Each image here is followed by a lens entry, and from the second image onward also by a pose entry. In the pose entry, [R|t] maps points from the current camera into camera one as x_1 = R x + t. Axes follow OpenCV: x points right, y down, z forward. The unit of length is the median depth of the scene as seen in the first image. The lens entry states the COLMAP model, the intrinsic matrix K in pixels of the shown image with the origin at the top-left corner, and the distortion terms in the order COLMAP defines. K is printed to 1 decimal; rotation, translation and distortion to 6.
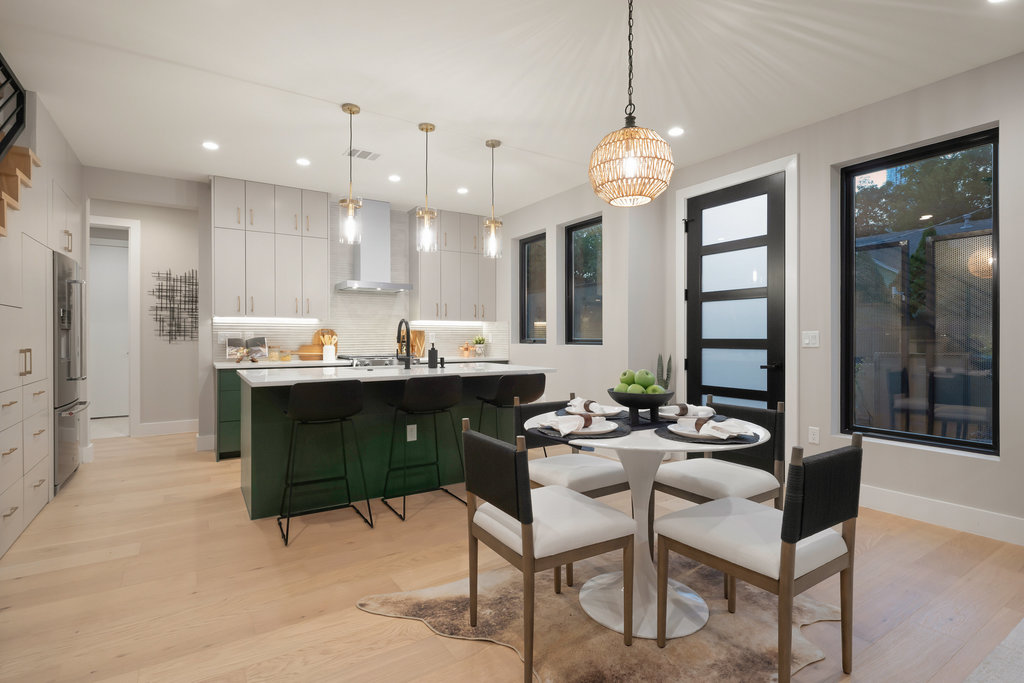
lens RADIAL K [[496.6, 0, 512.0], [0, 496.6, 341.5], [0, 0, 1]] dist [-0.001155, -0.000322]
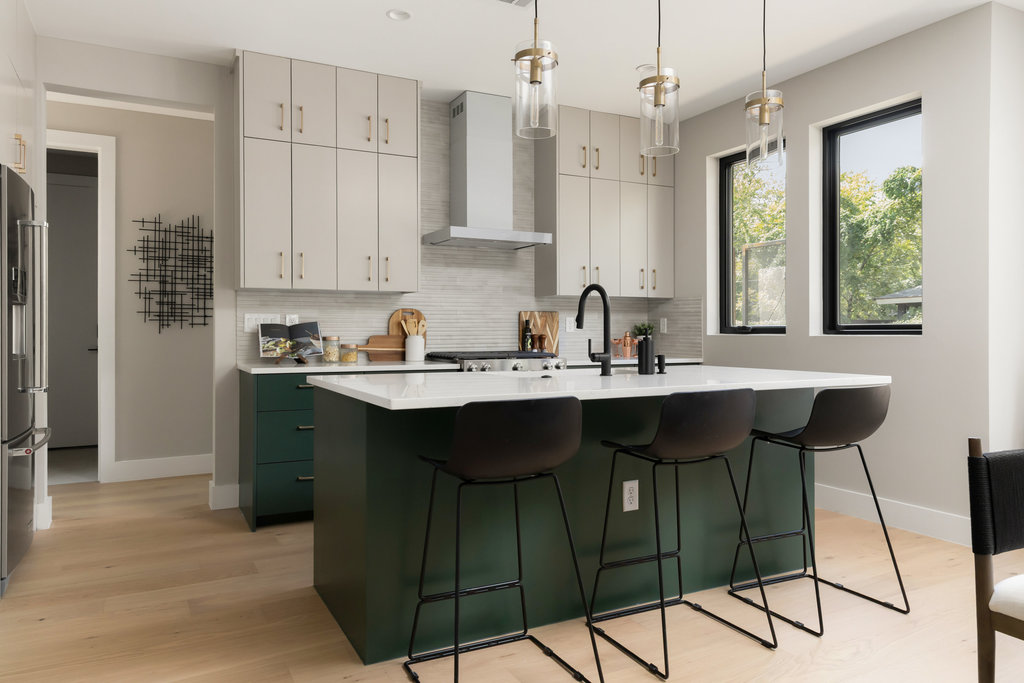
lens RADIAL K [[705.3, 0, 513.6], [0, 705.3, 338.0], [0, 0, 1]] dist [0.008567, 0.003425]
pose [[0.996267, 0.001336, -0.086310, -0.184510], [-0.001482, 0.999998, -0.001620, 0.011715], [0.086307, 0.001742, 0.996267, 0.165686]]
